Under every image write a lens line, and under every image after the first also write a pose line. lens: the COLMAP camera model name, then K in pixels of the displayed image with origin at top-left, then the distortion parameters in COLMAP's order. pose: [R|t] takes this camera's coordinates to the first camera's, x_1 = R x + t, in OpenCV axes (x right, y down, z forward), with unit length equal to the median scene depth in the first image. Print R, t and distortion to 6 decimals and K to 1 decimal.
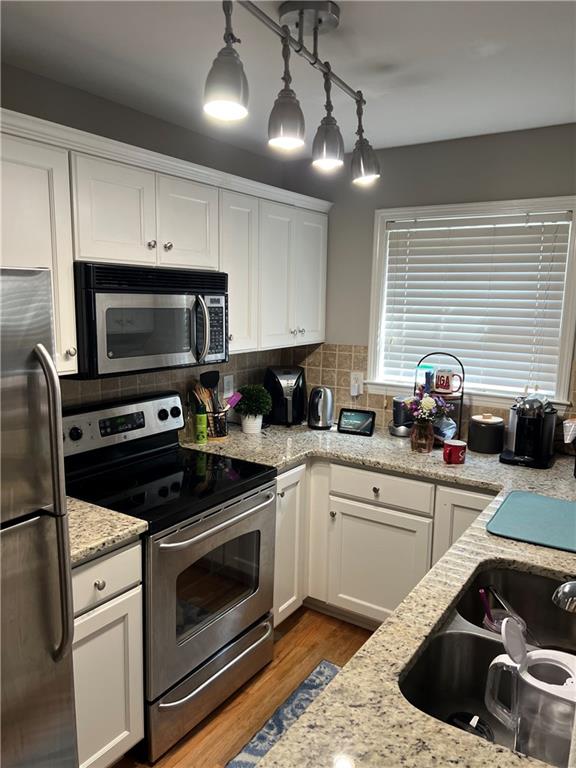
lens RADIAL K [[576.1, 0, 288.0], [0, 576.1, 384.0], [0, 0, 1]] dist [0.070512, -0.141081]
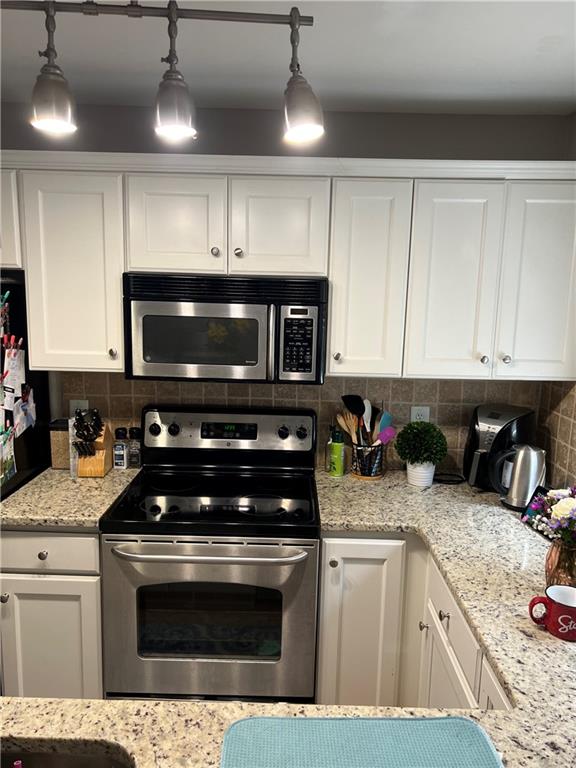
lens RADIAL K [[576.1, 0, 288.0], [0, 576.1, 384.0], [0, 0, 1]] dist [0.070512, -0.141081]
pose [[0.537854, 0.126005, -0.833568, 0.597367], [-0.141999, 0.988181, 0.057753, -0.085054], [0.830993, 0.087304, 0.549389, 0.526289]]
